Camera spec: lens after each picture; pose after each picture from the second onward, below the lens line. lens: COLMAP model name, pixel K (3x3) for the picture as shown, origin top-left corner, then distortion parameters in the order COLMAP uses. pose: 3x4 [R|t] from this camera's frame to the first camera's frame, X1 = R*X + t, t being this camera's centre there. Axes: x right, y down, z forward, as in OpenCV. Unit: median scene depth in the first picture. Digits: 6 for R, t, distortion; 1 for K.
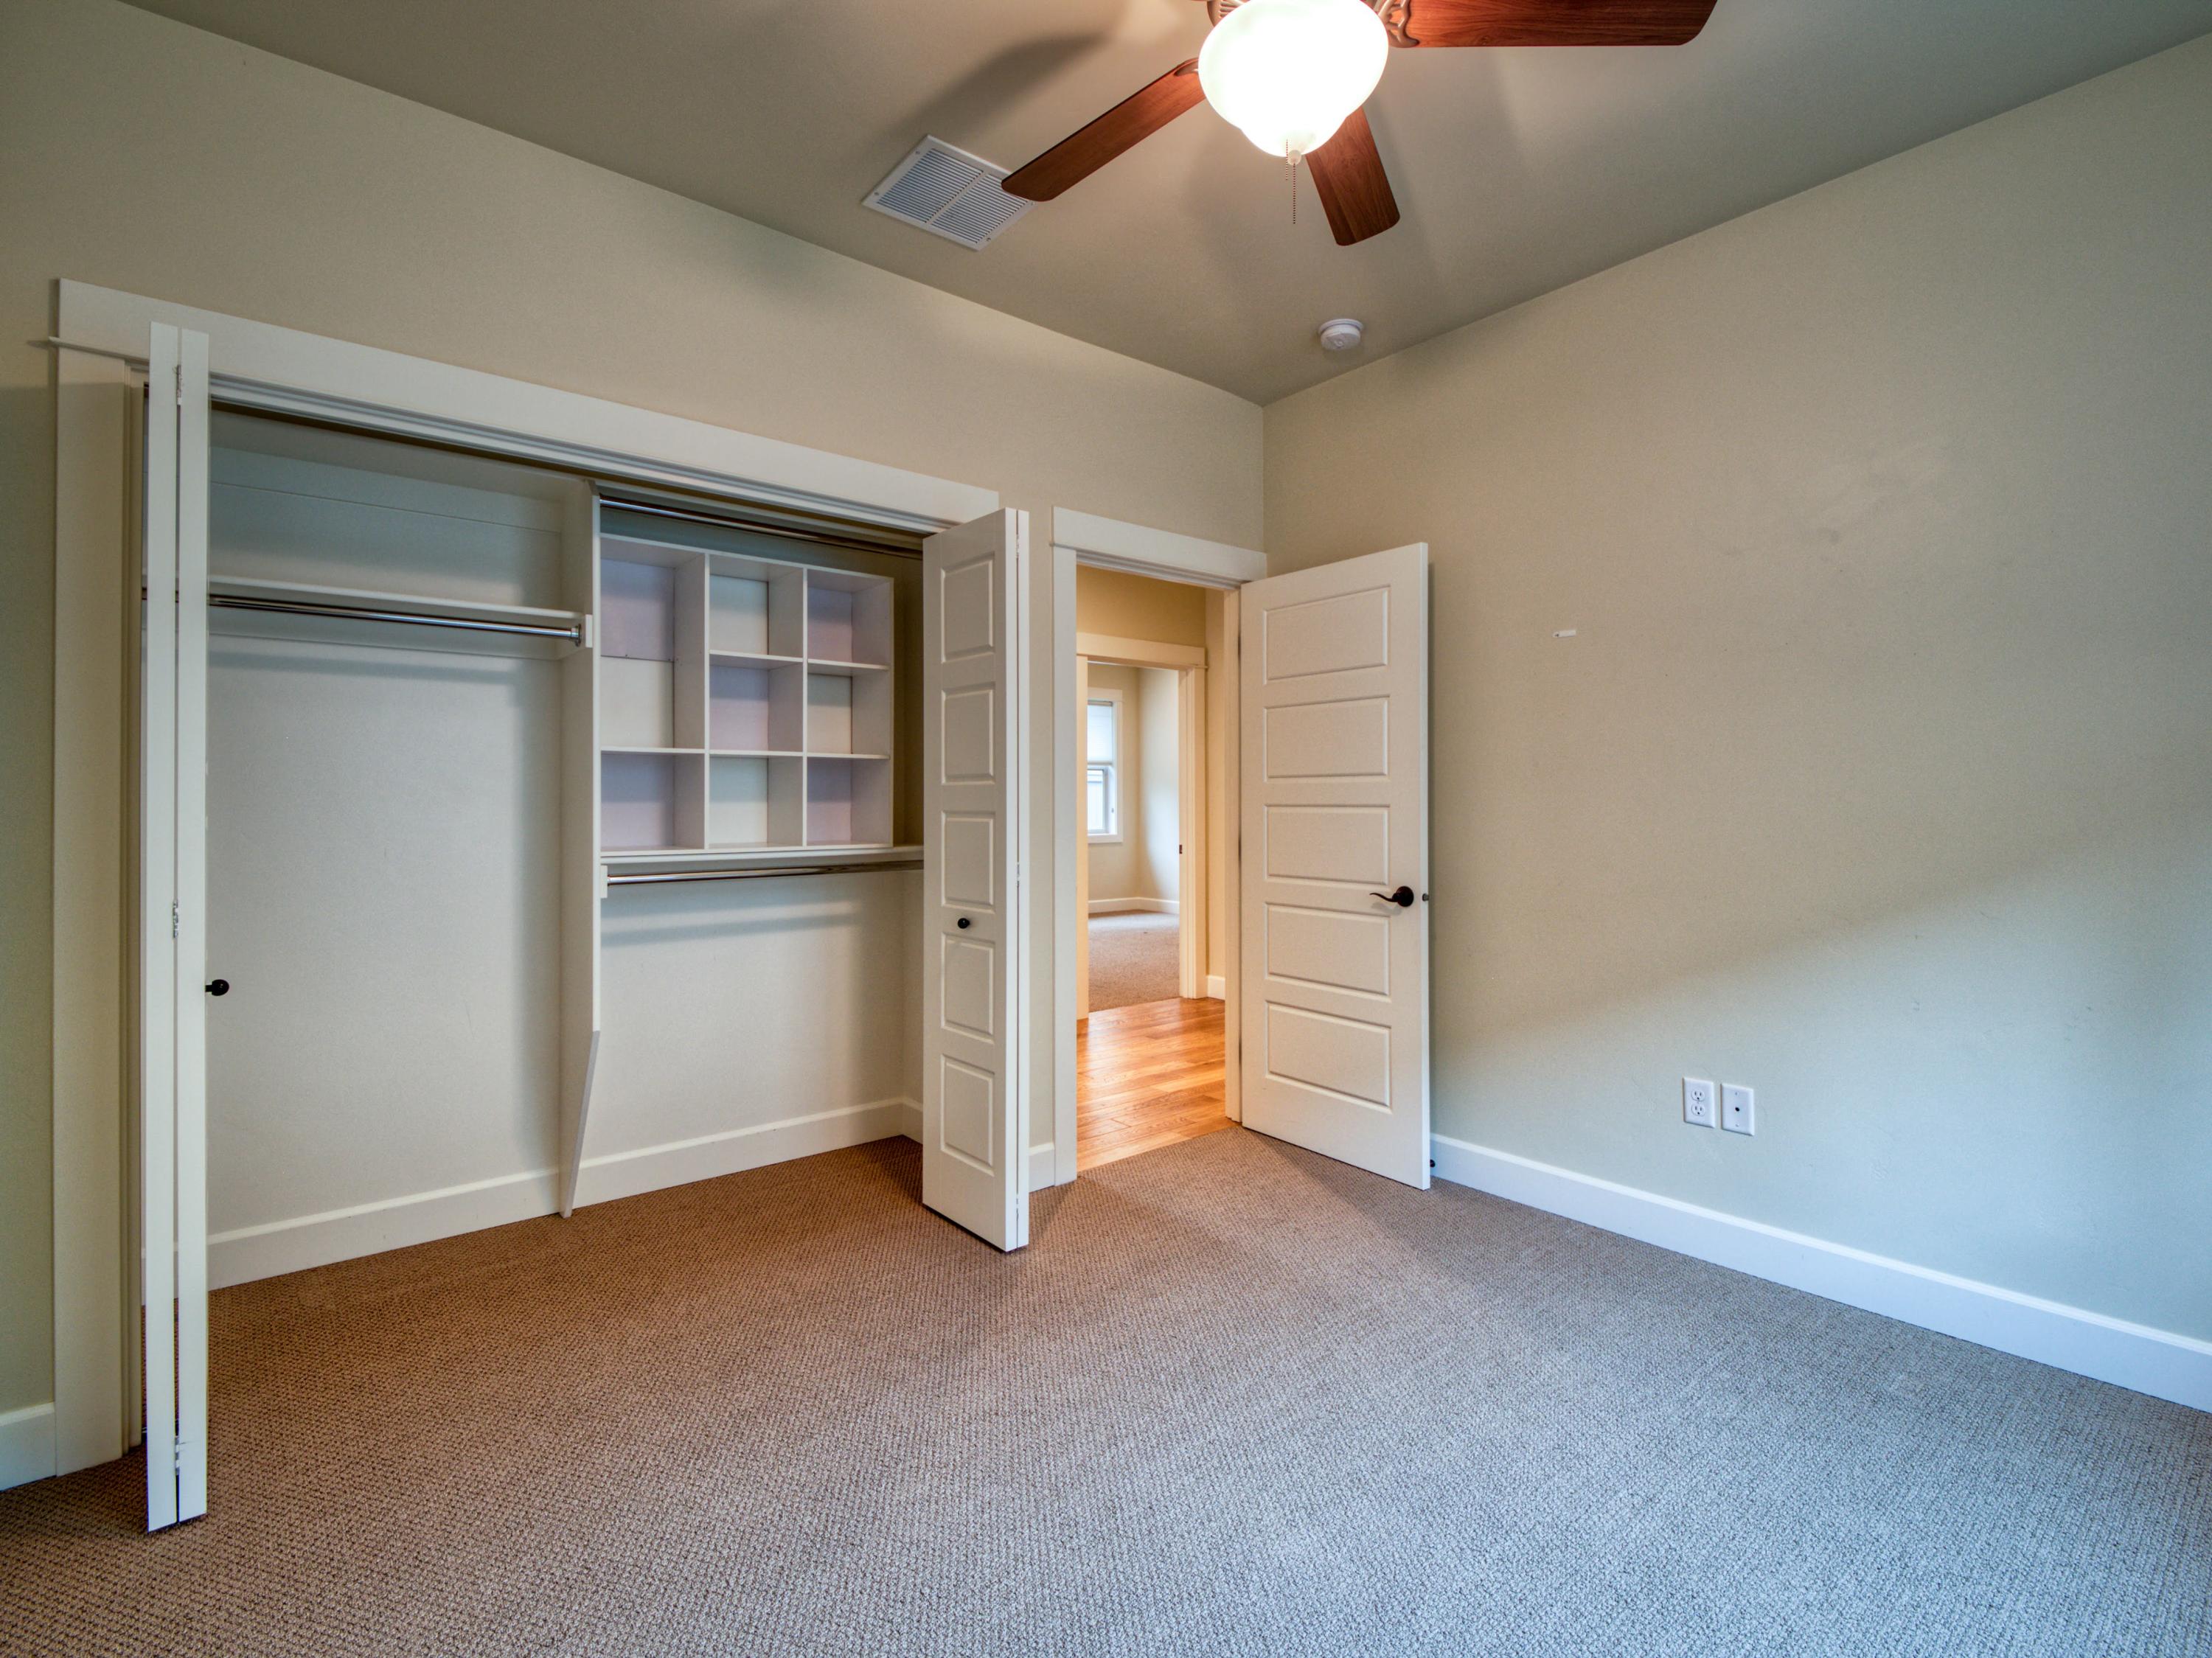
lens RADIAL K [[1048.8, 0, 1116.2], [0, 1048.8, 793.4], [0, 0, 1]] dist [0.020582, -0.023562]
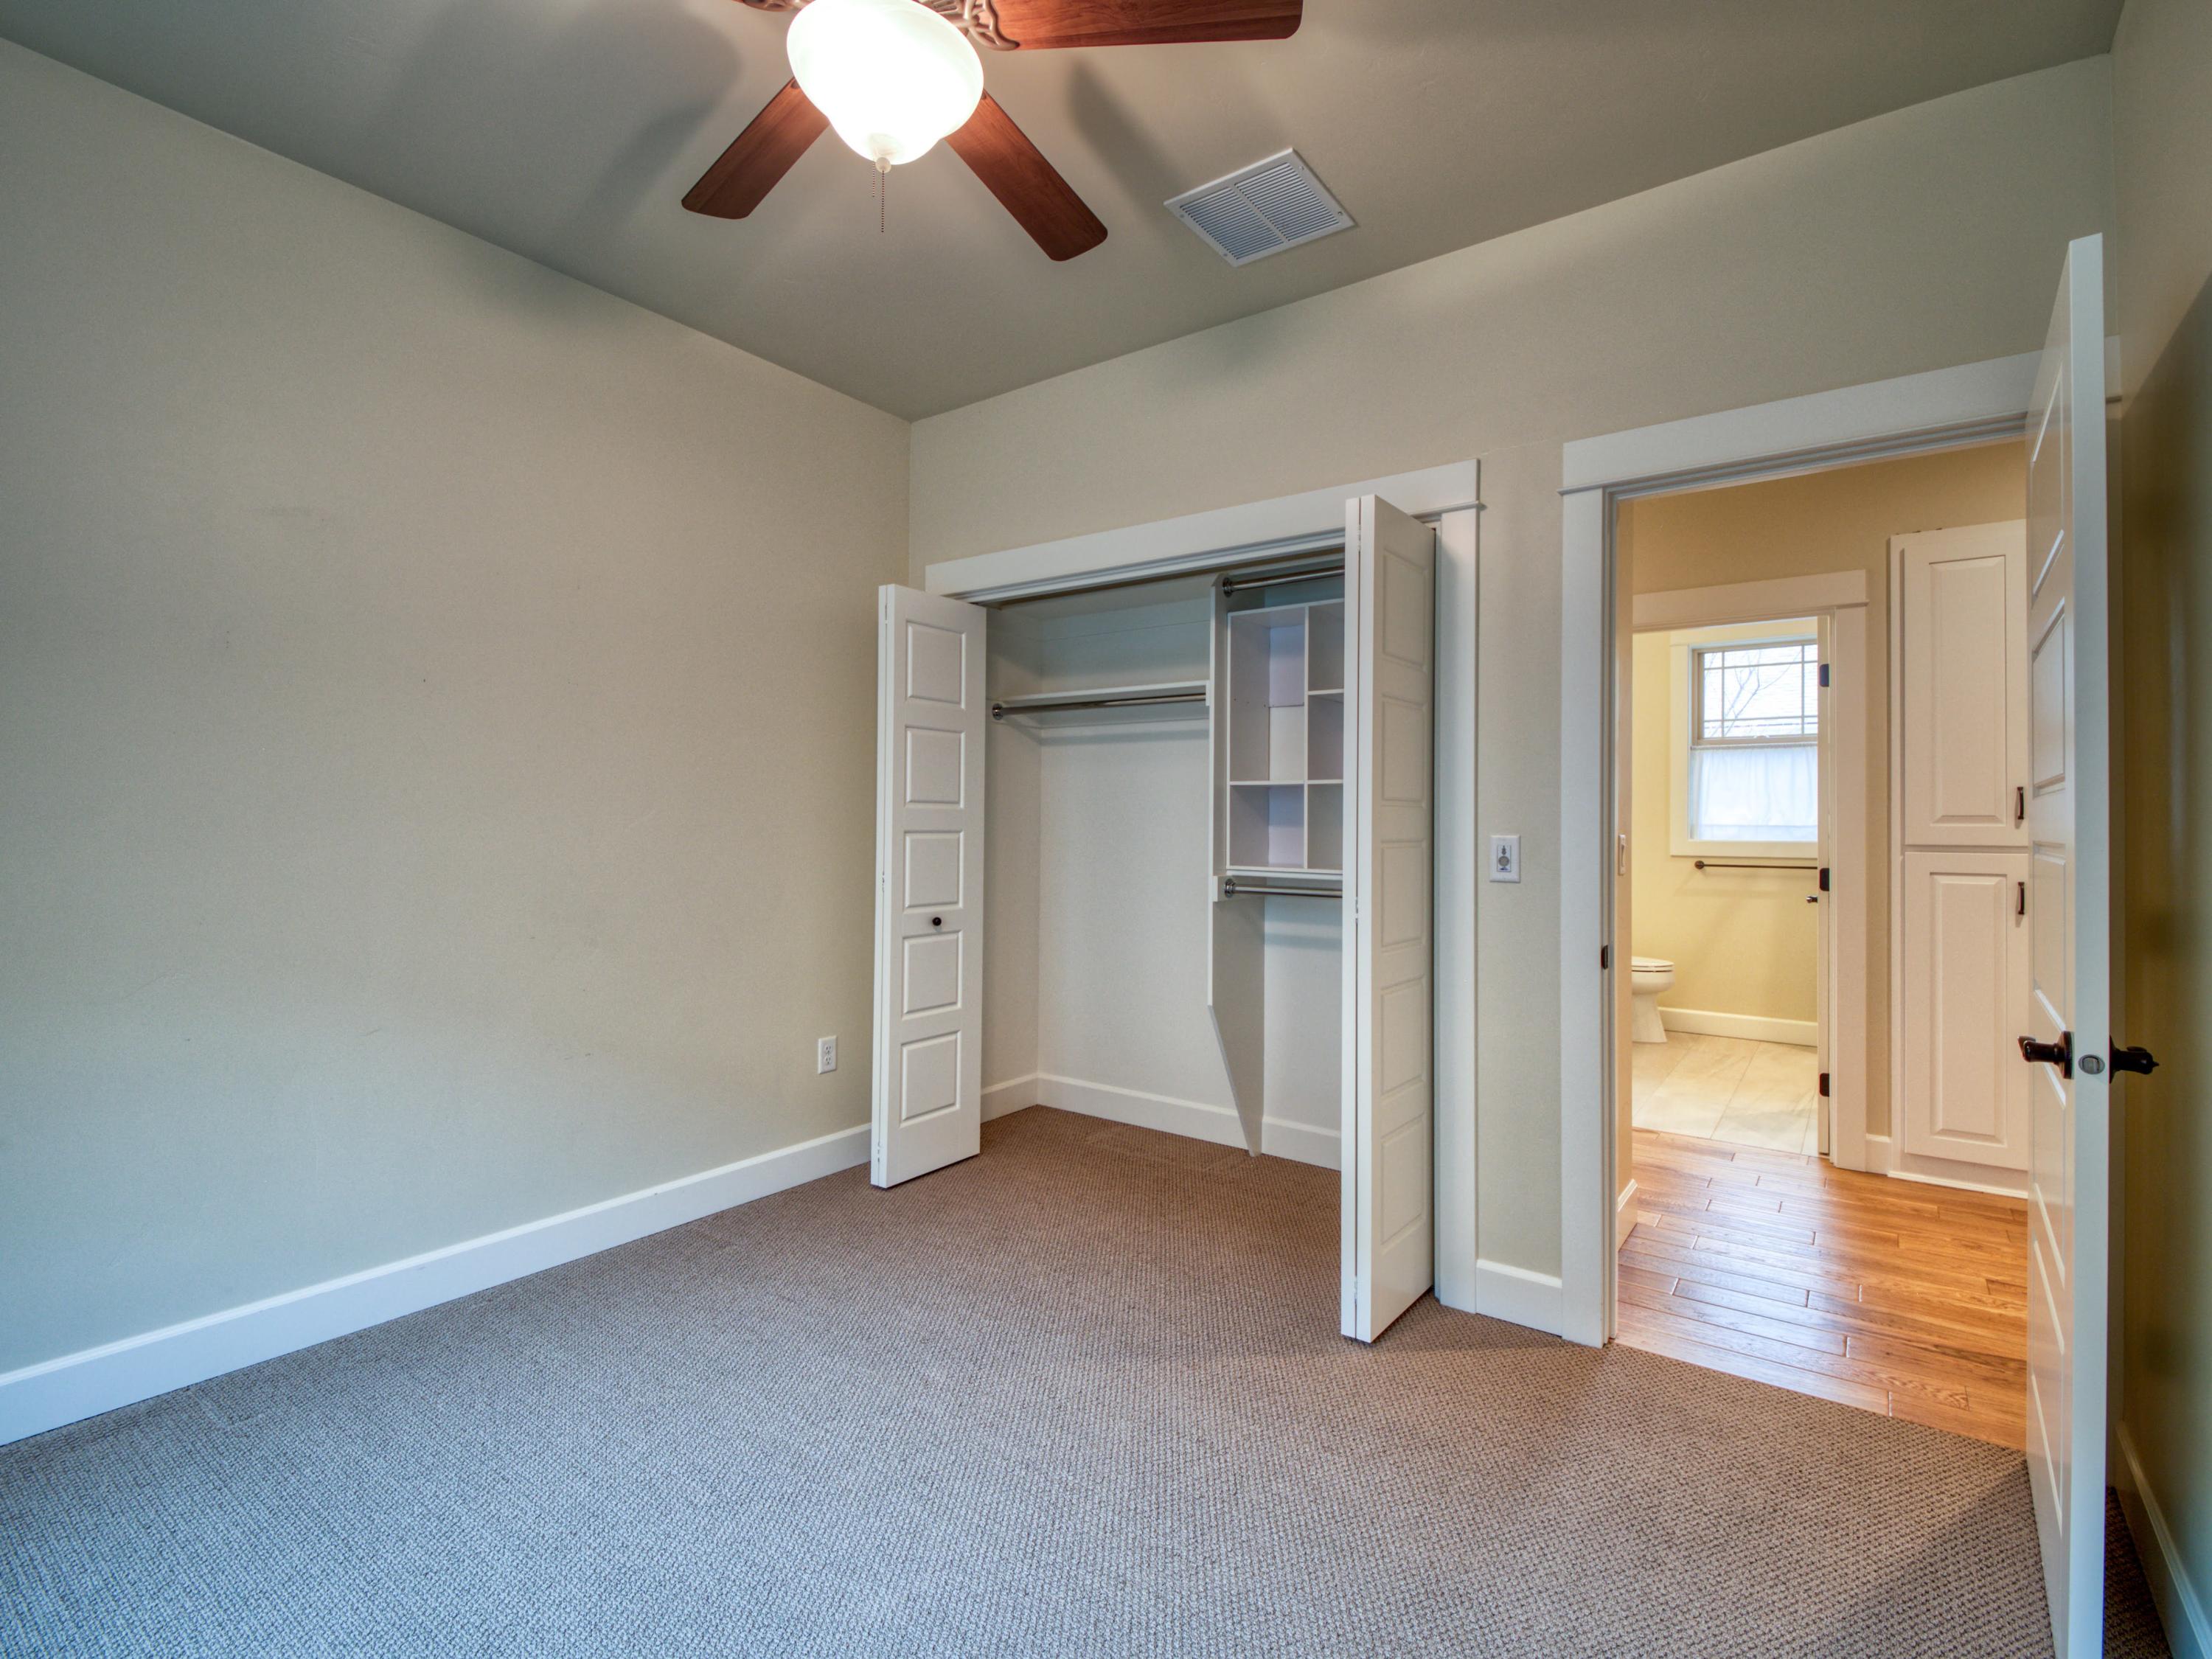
lens RADIAL K [[1015.0, 0, 1108.9], [0, 1015.0, 808.3], [0, 0, 1]] dist [0.000915, -0.000619]
pose [[0.246132, -0.013859, -0.969137, 0.622271], [-0.004676, 0.999869, -0.015486, 0.006181], [0.969225, 0.008344, 0.246035, 0.541735]]
